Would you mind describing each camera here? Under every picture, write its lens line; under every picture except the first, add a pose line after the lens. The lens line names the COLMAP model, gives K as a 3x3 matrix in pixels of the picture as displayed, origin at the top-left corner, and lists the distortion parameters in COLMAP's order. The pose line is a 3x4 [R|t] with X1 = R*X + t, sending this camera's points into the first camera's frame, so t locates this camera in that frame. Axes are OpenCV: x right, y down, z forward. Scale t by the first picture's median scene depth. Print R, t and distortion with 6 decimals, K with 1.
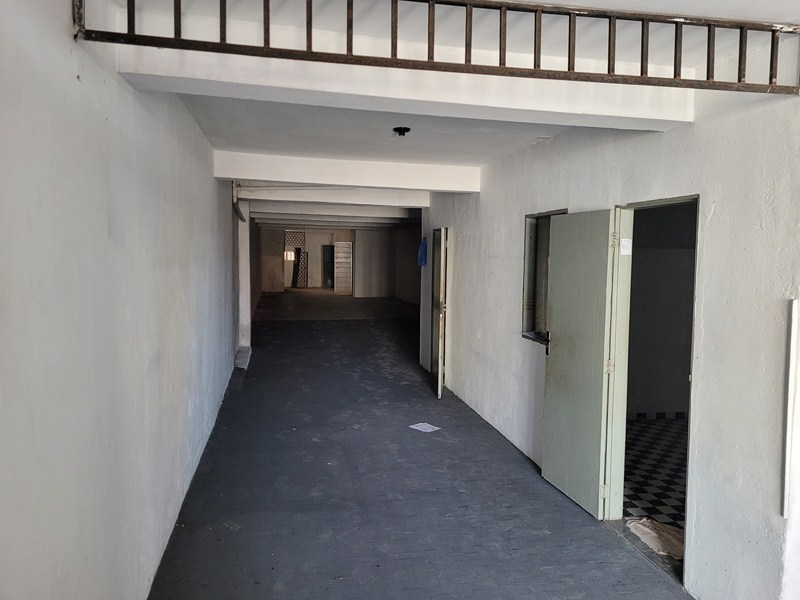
lens RADIAL K [[601.5, 0, 401.6], [0, 601.5, 298.9], [0, 0, 1]] dist [0.016917, 0.000170]
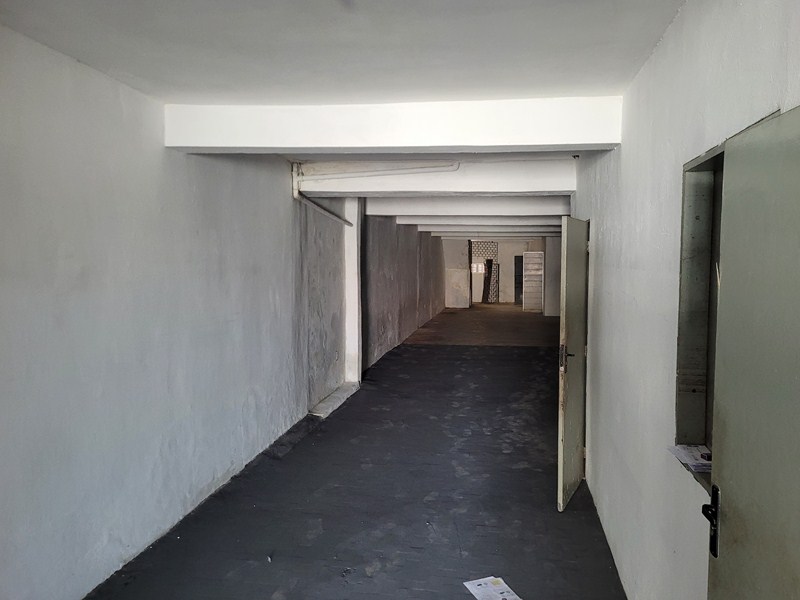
lens RADIAL K [[601.5, 0, 404.3], [0, 601.5, 298.9], [0, 0, 1]] dist [0.016917, 0.000170]
pose [[0.933700, 0.009197, -0.357939, 0.039374], [-0.016502, 0.999713, -0.017359, -0.008176], [0.357677, 0.022115, 0.933583, 0.121821]]
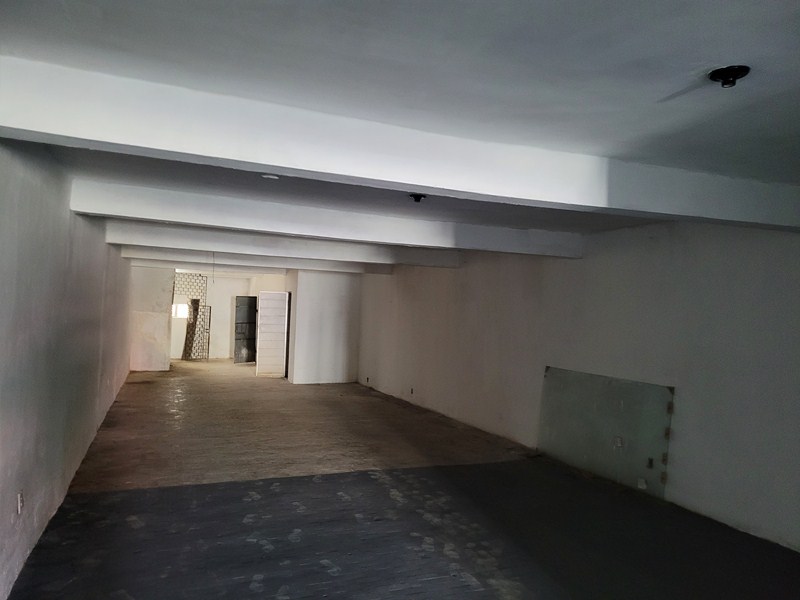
lens RADIAL K [[601.5, 0, 403.2], [0, 601.5, 299.7], [0, 0, 1]] dist [0.016917, 0.000170]
pose [[0.985587, 0.020279, 0.167949, -0.067903], [-0.005492, 0.996101, -0.088048, -0.031951], [-0.169079, 0.085857, 0.981856, 0.366317]]
